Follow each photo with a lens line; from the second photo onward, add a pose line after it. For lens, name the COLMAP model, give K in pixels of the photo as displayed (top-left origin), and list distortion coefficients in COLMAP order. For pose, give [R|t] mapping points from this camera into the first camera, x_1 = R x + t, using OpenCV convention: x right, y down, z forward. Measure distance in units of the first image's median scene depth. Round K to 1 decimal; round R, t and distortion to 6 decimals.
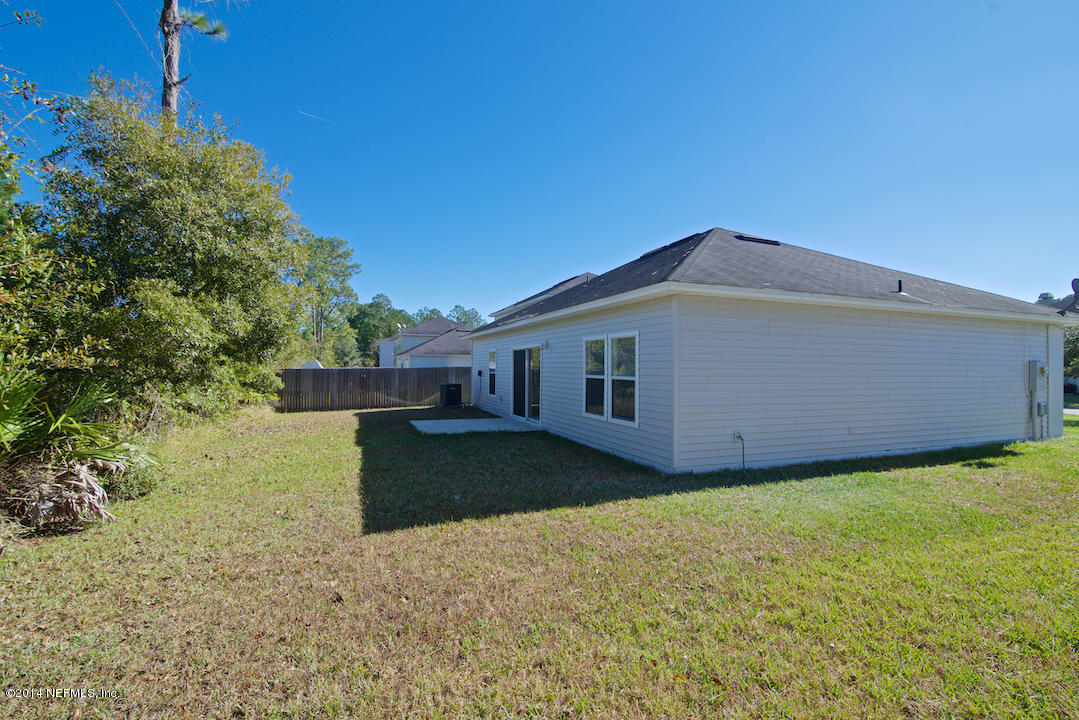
lens RADIAL K [[490.0, 0, 539.5], [0, 490.0, 360.0], [0, 0, 1]] dist [-0.025600, 0.000057]
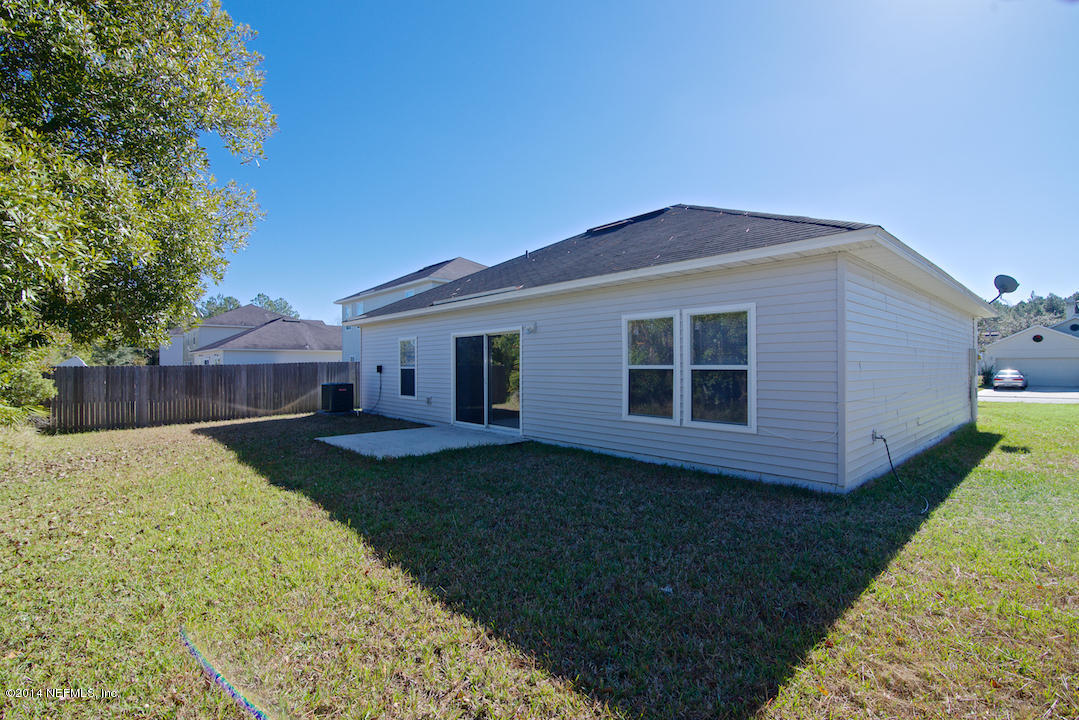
lens RADIAL K [[490.0, 0, 539.5], [0, 490.0, 360.0], [0, 0, 1]] dist [-0.025600, 0.000057]
pose [[0.930251, -0.005742, 0.366880, -0.211713], [0.004158, 0.999978, 0.005108, 0.012417], [-0.366901, -0.003226, 0.930254, 0.240438]]
